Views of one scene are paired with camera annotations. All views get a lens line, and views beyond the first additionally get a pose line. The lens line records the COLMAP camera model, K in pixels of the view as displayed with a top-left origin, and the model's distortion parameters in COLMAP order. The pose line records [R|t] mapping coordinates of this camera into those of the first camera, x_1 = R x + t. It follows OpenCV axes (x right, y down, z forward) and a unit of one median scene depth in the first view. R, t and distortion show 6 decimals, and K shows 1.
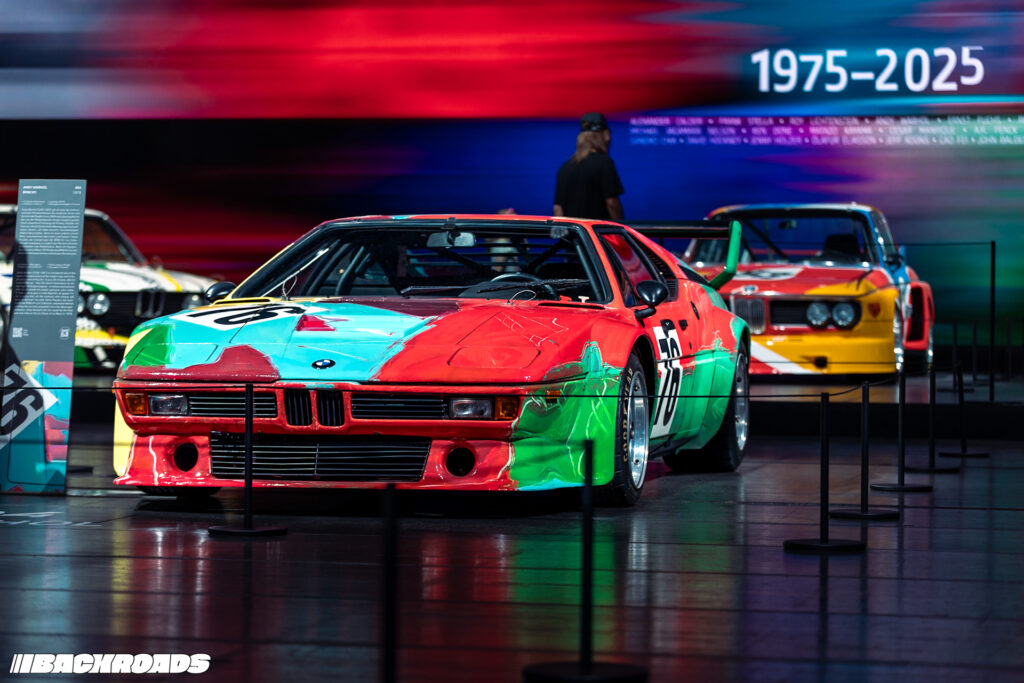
lens RADIAL K [[3141.4, 0, 511.3], [0, 3141.4, 342.0], [0, 0, 1]] dist [0.013110, 0.000000]
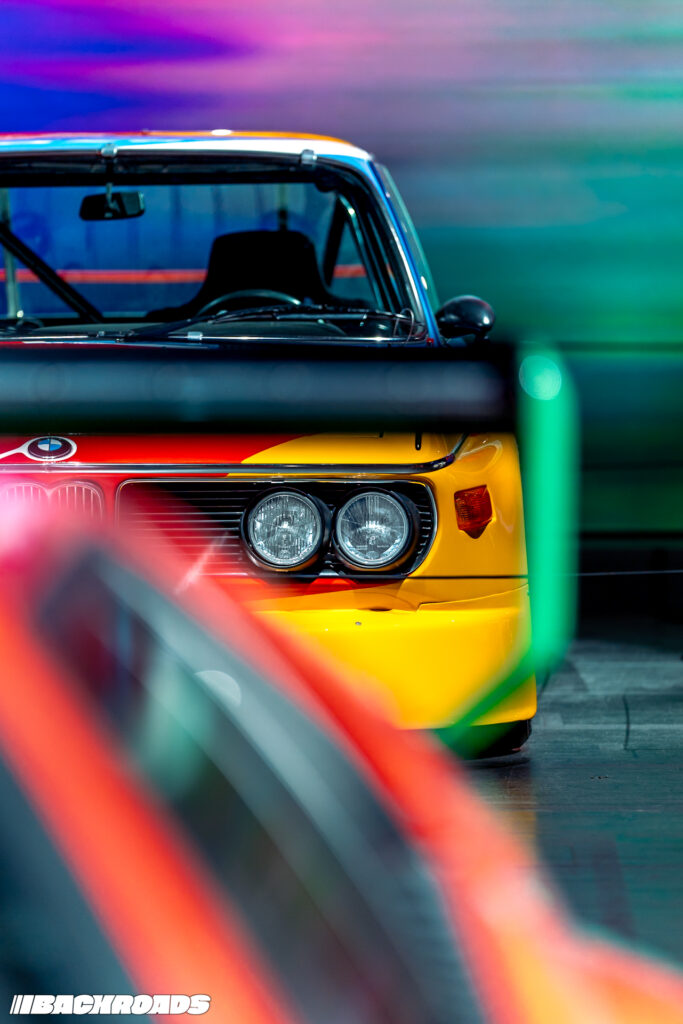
lens RADIAL K [[5822.2, 0, 341.5], [0, 5822.2, 510.6], [0, 0, 1]] dist [1.125919, 0.000000]
pose [[0.982293, -0.019761, 0.186308, 0.002786], [0.014196, 0.999414, 0.031155, -0.027449], [-0.186814, -0.027959, 0.981997, 0.473203]]
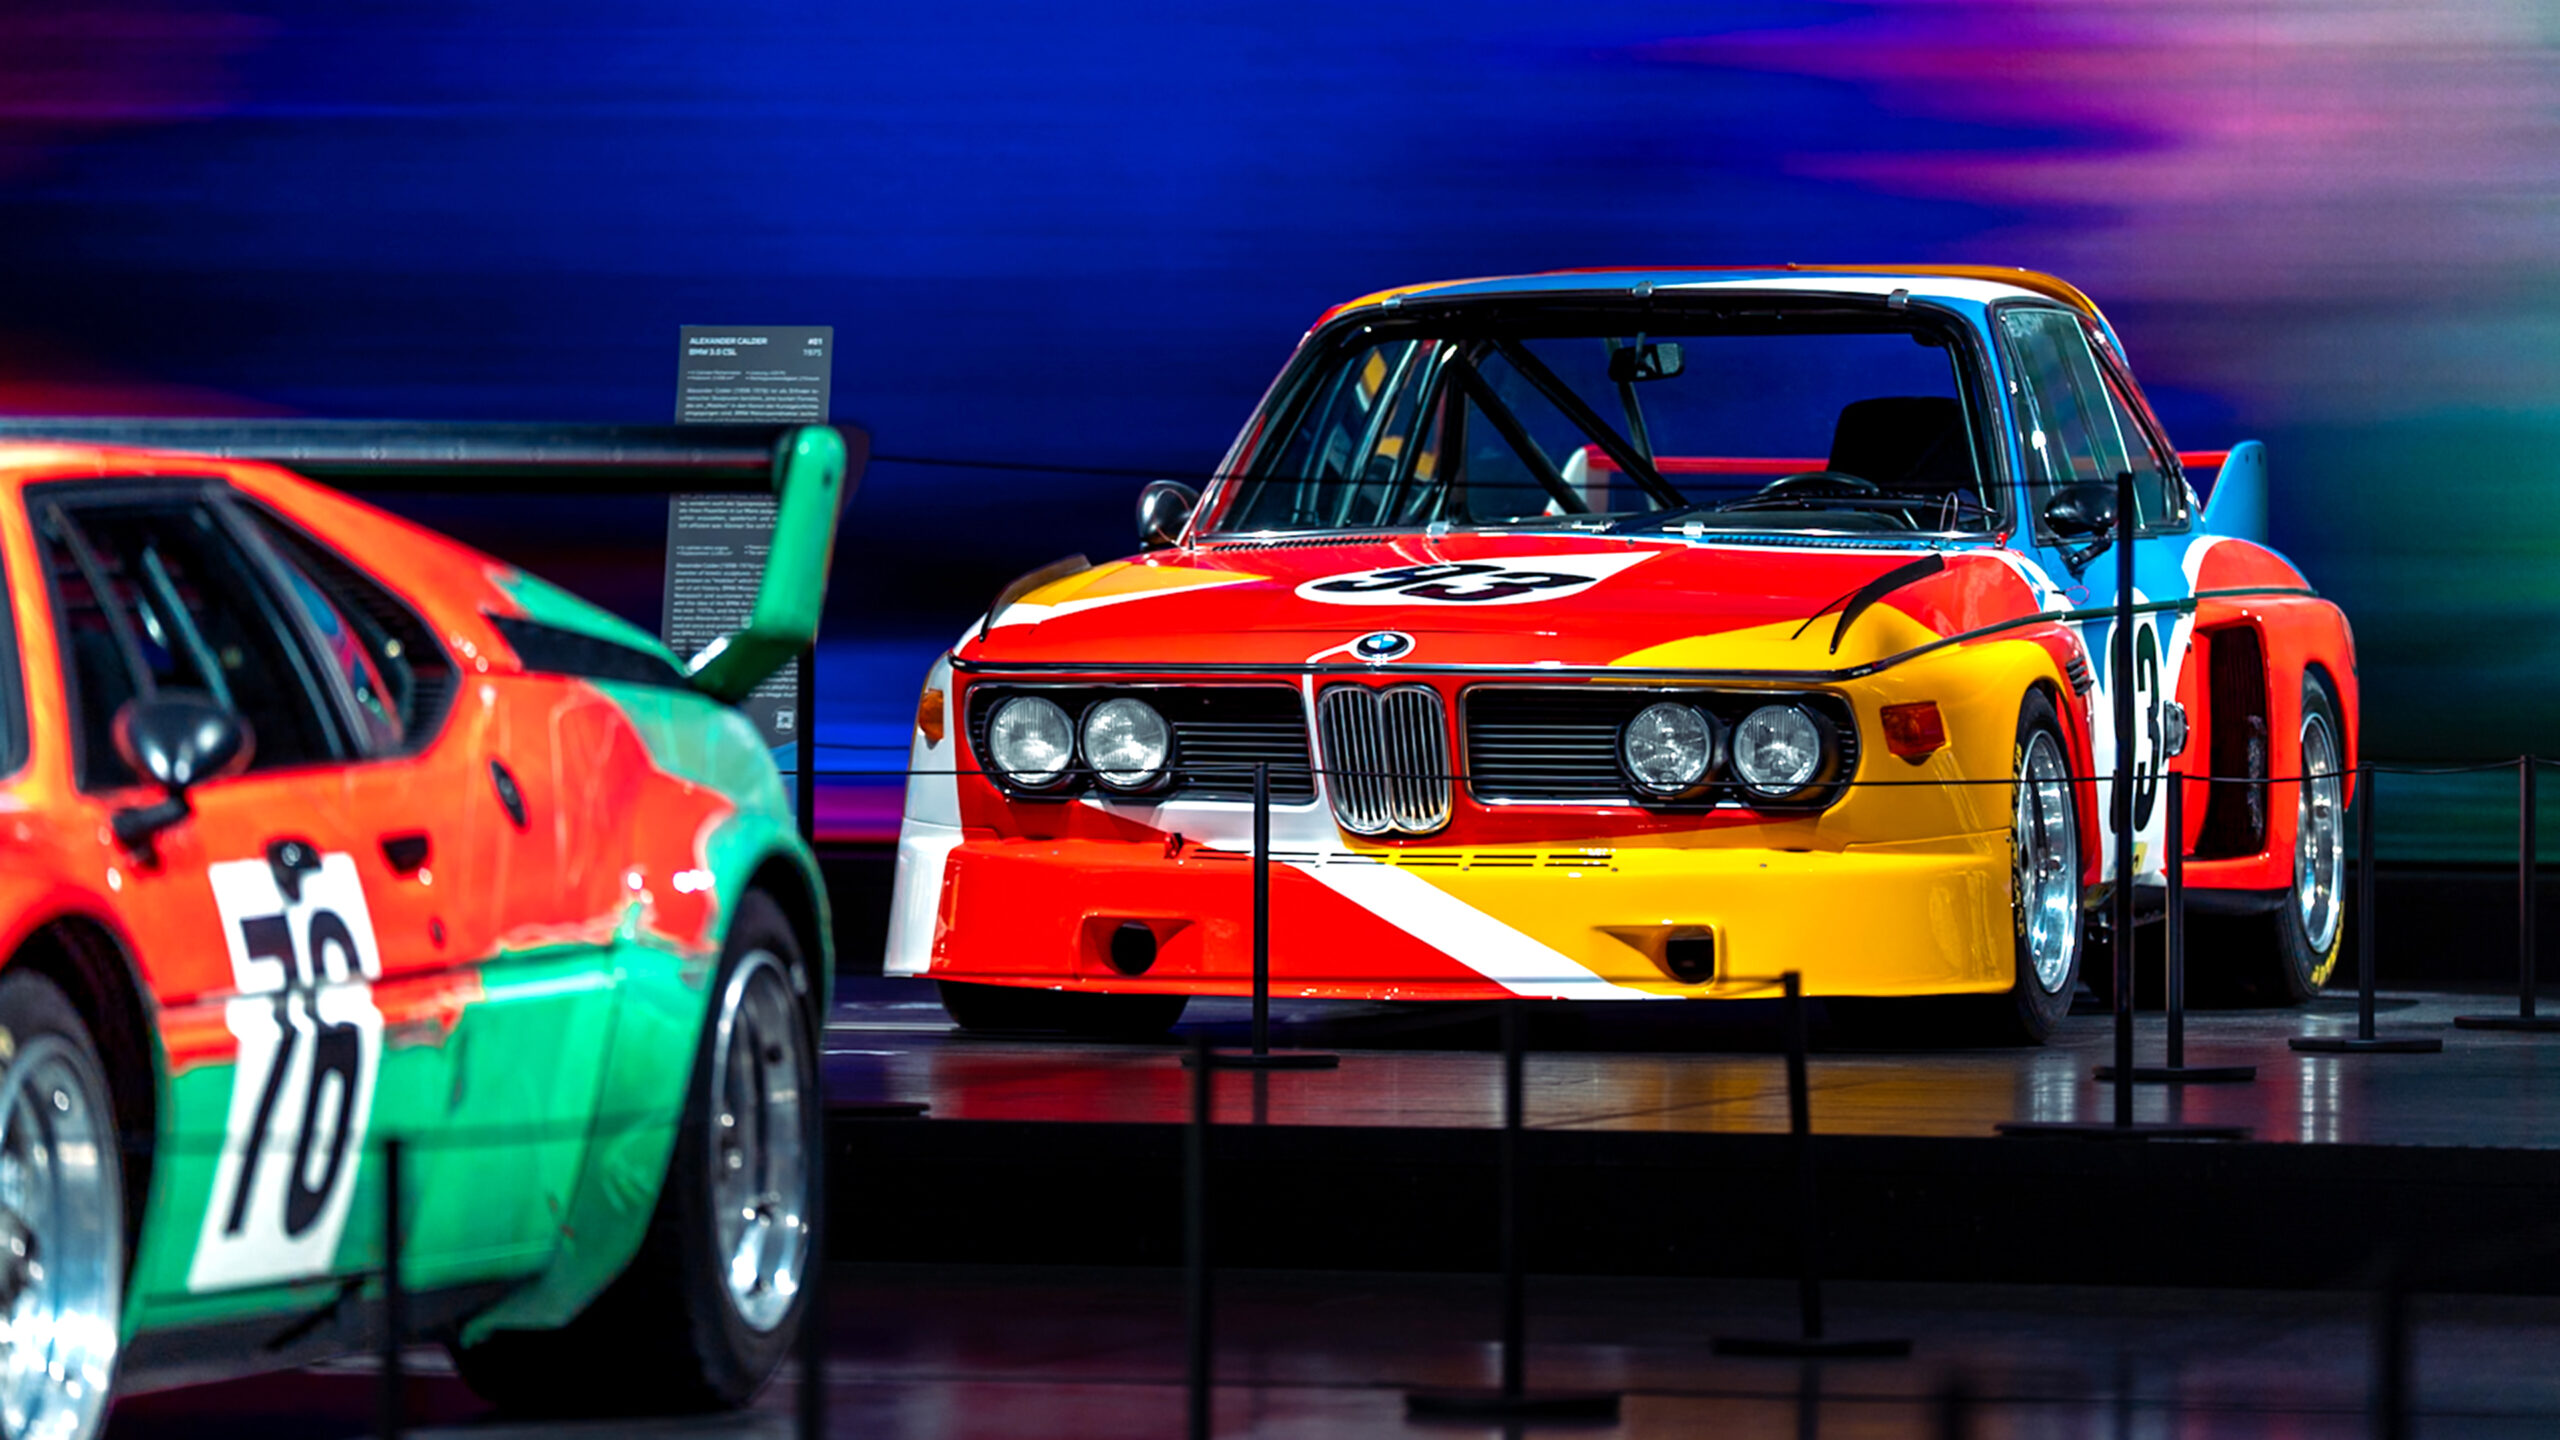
lens RADIAL K [[15507.0, 0, 1279.6], [0, 15507.0, 716.1], [0, 0, 1]] dist [0.542638, 0.000000]
pose [[0.999844, -0.002153, -0.017555, 0.088702], [0.002082, 0.999990, -0.004066, -0.006784], [0.017564, 0.004029, 0.999838, -0.176930]]
